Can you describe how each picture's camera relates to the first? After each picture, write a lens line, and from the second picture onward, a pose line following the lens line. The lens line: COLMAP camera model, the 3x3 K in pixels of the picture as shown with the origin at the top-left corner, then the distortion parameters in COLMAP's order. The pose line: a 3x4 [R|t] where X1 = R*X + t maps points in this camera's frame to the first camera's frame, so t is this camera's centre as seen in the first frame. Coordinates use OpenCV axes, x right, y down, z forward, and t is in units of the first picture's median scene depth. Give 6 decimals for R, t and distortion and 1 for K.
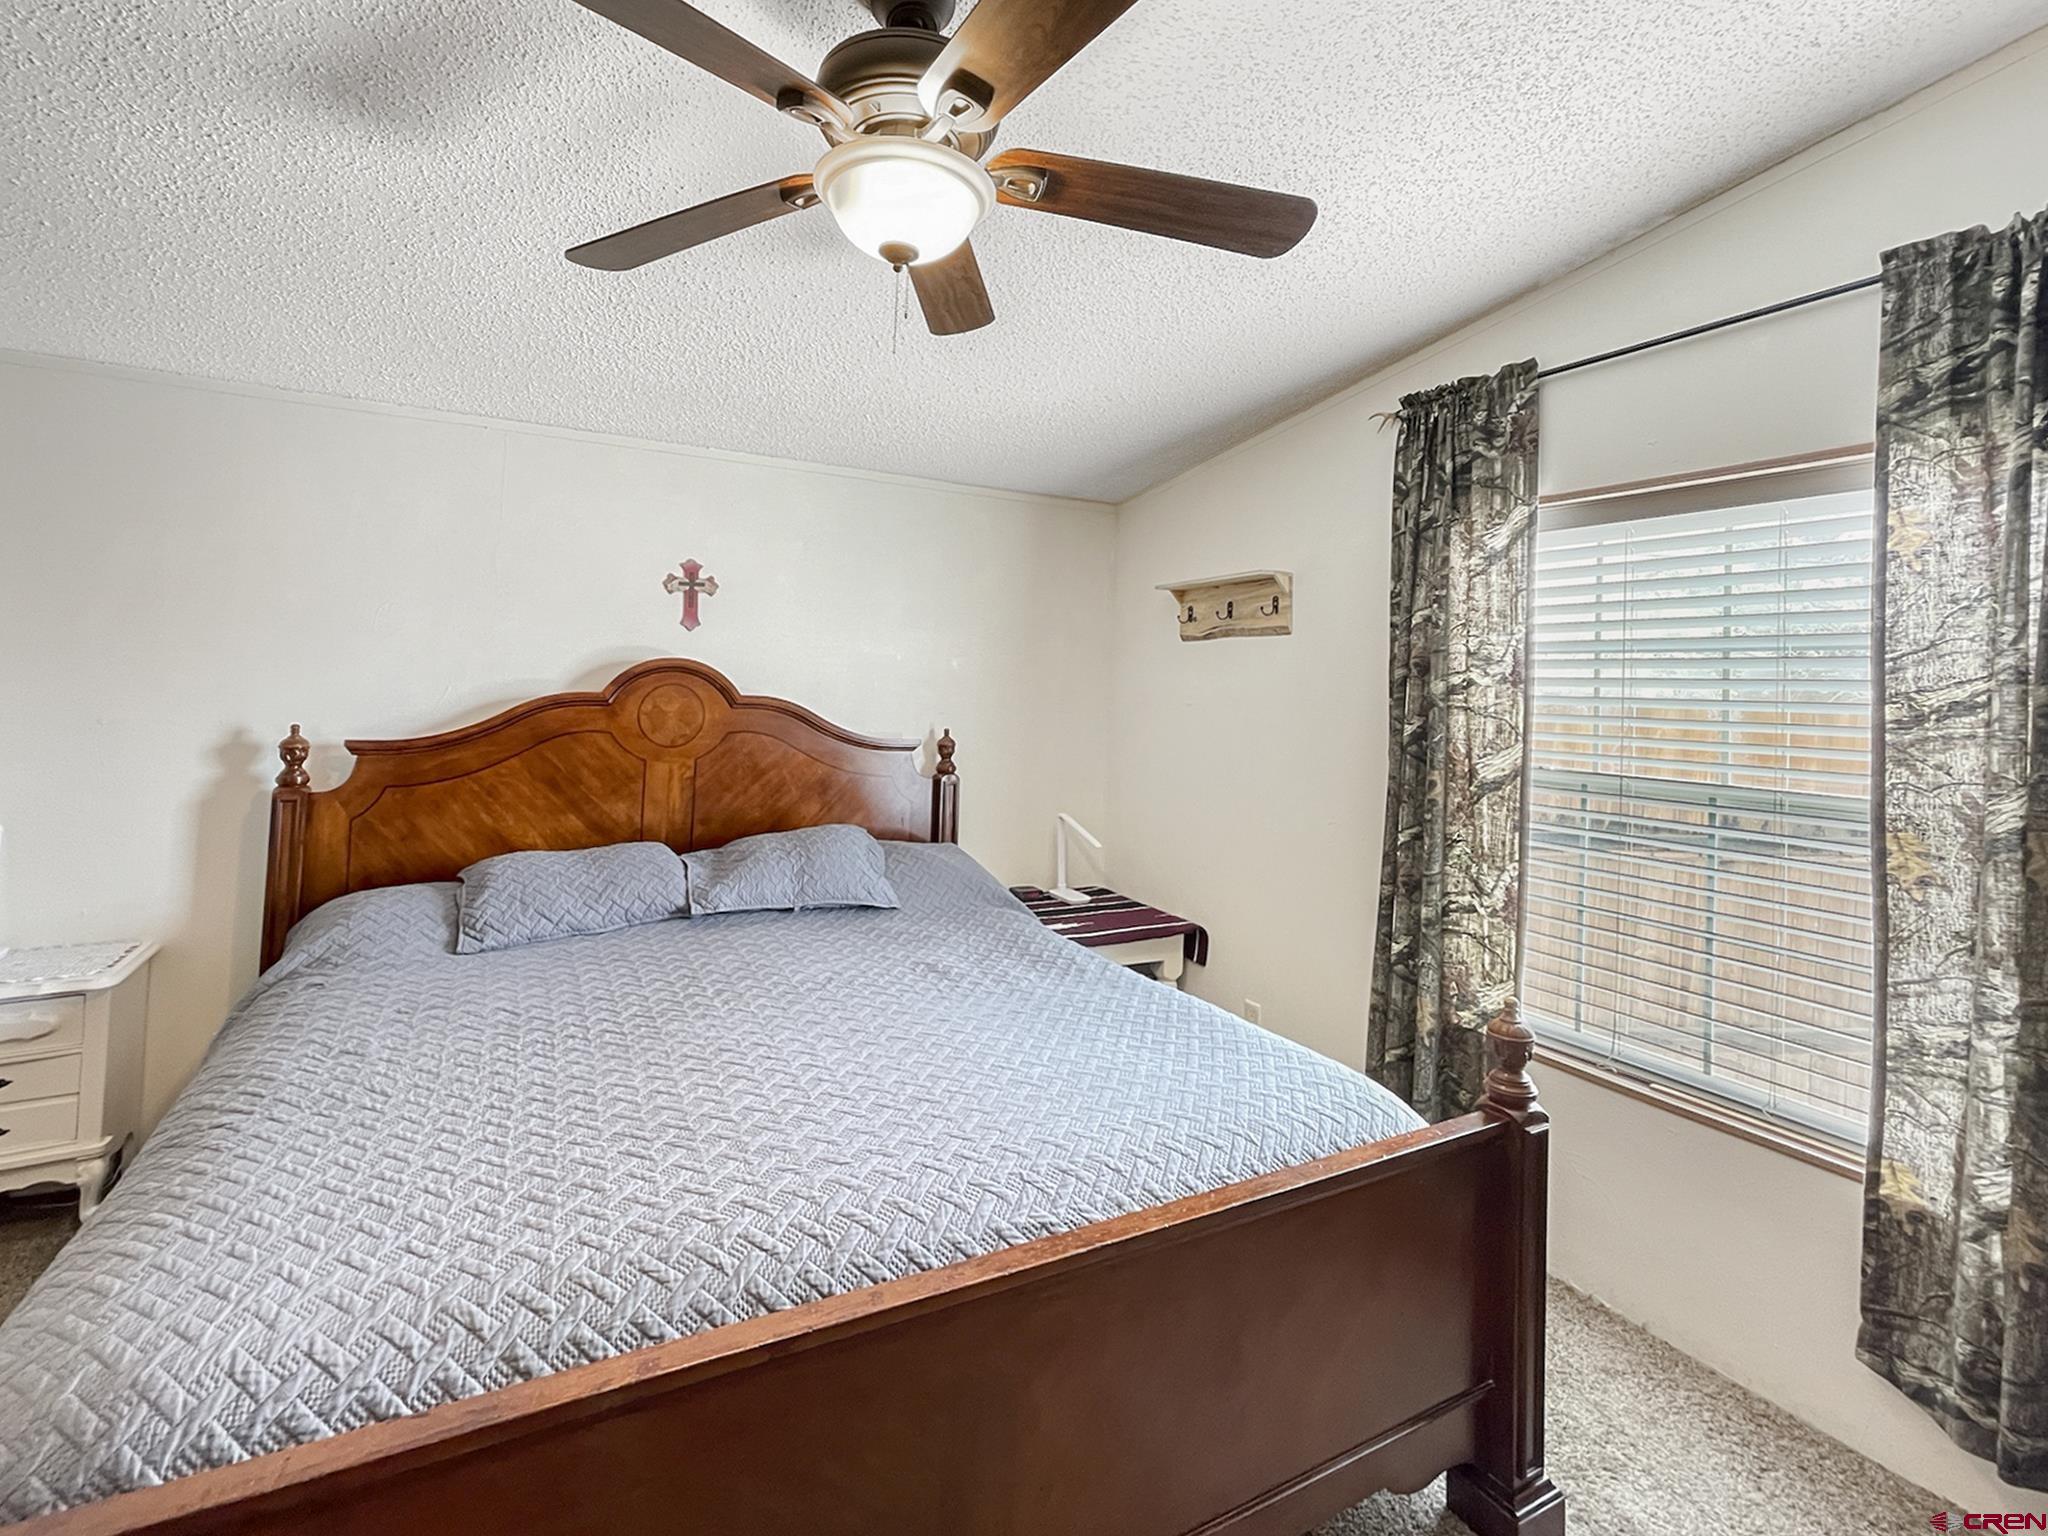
lens RADIAL K [[918.5, 0, 1027.7], [0, 918.5, 643.9], [0, 0, 1]] dist [0.006705, -0.006545]
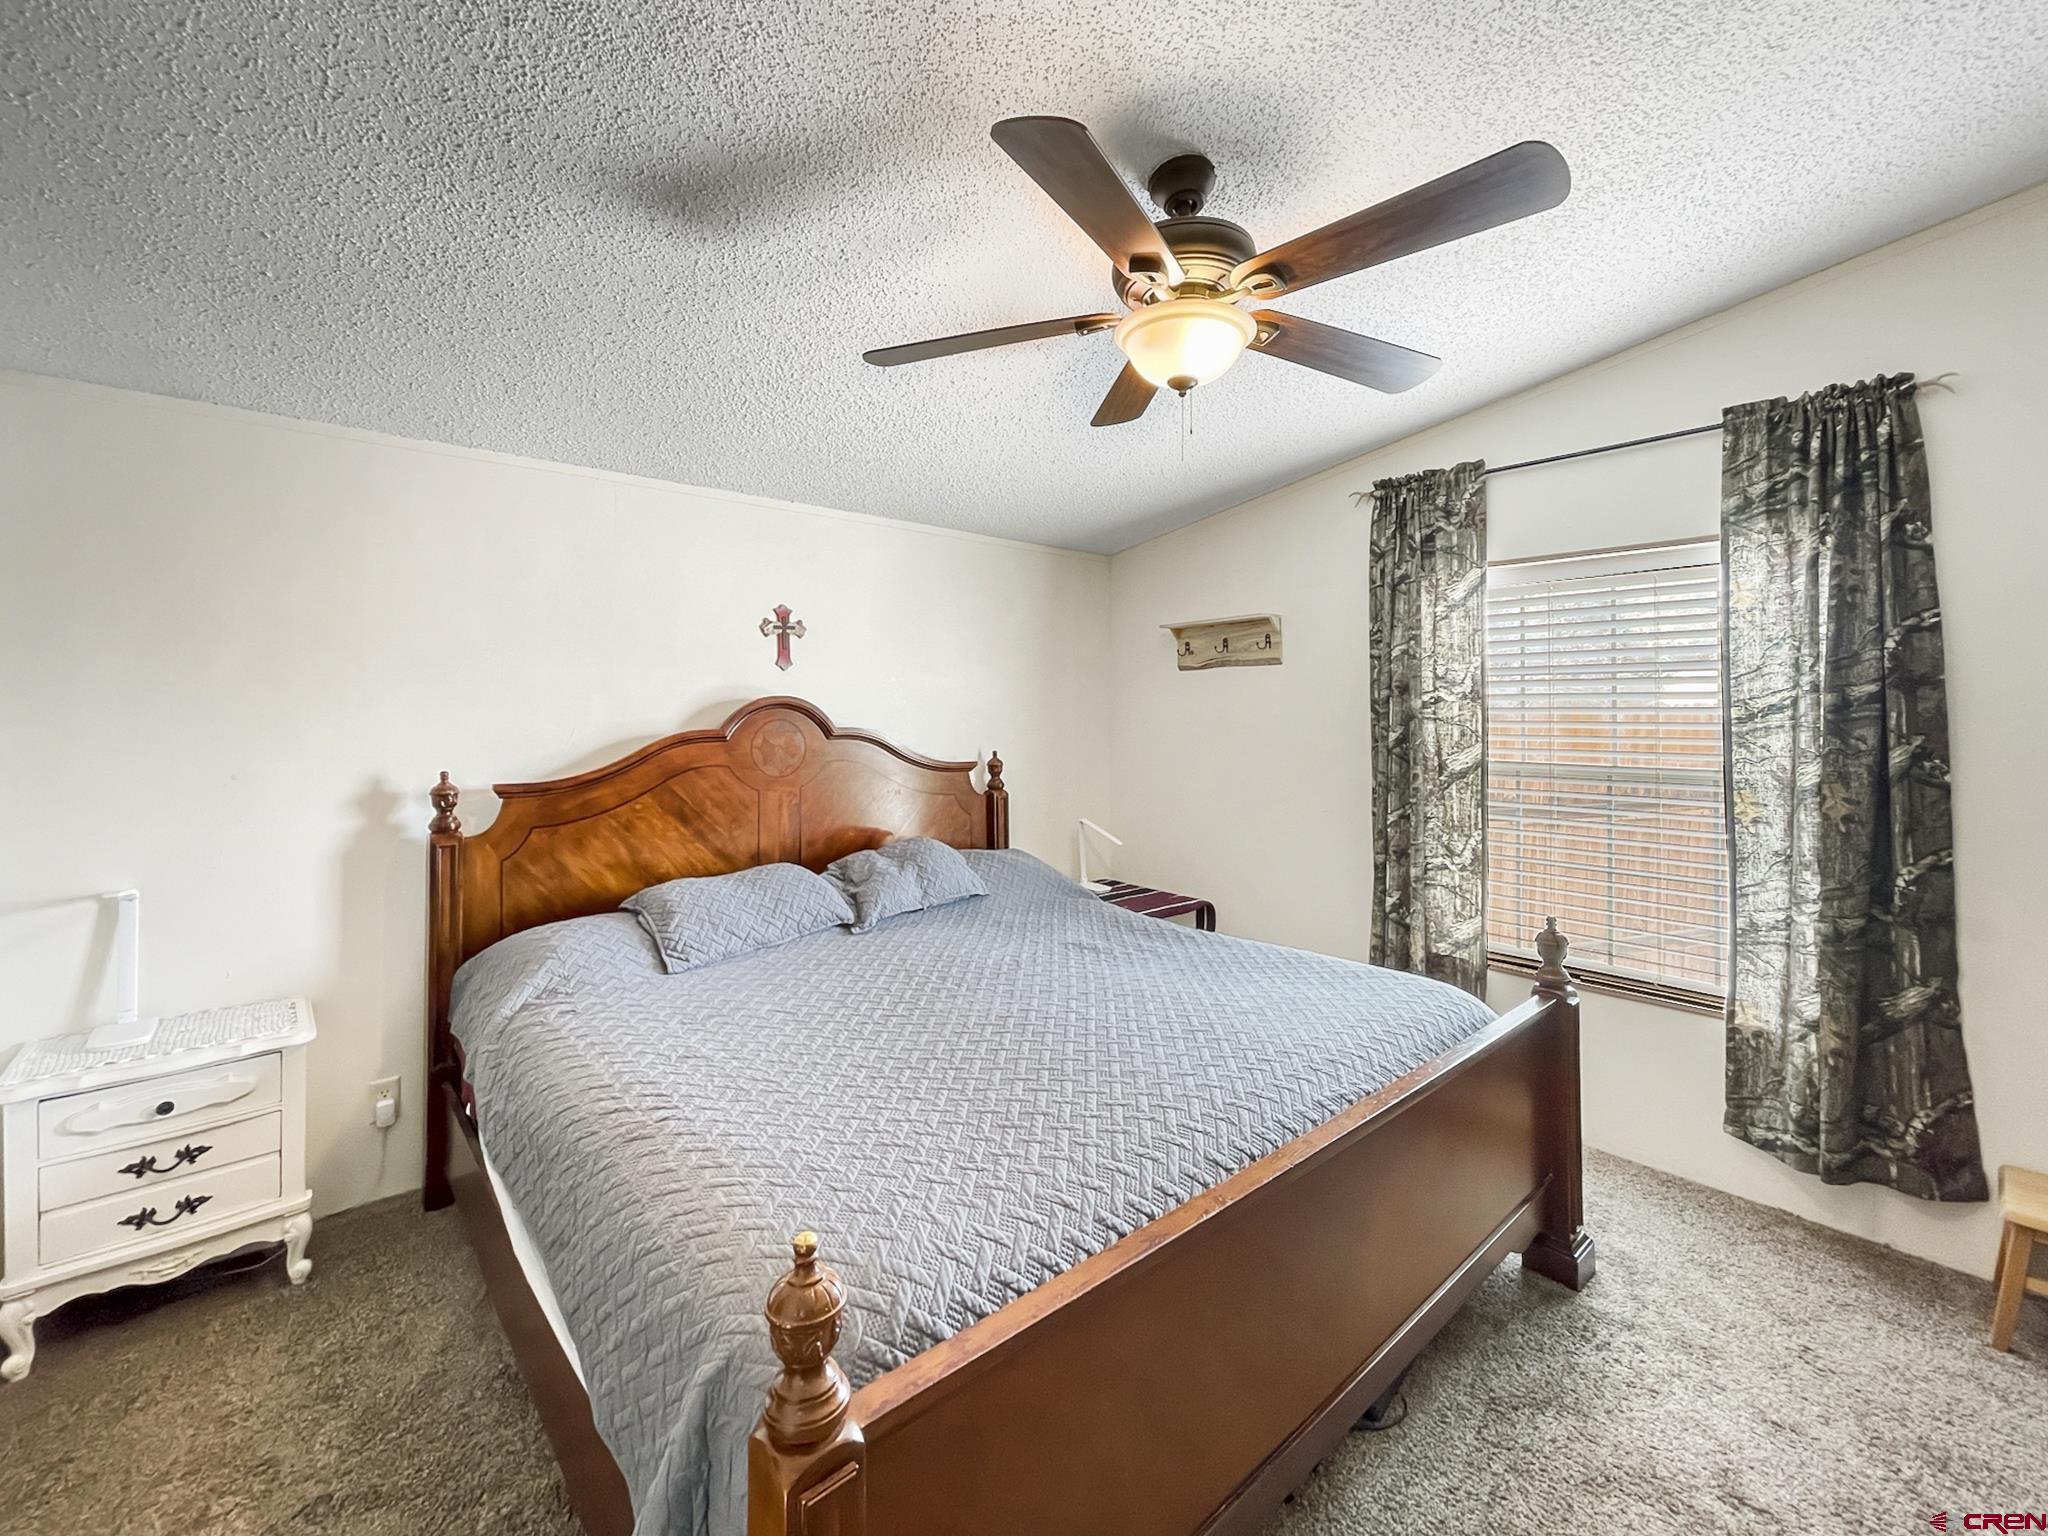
lens RADIAL K [[846.7, 0, 1089.3], [0, 846.7, 684.2], [0, 0, 1]] dist [-0.001516, -0.003016]
pose [[0.969546, -0.022207, 0.243900, -0.445011], [0.017635, 0.999626, 0.020912, -0.021187], [-0.244273, -0.015974, 0.969575, -0.102264]]
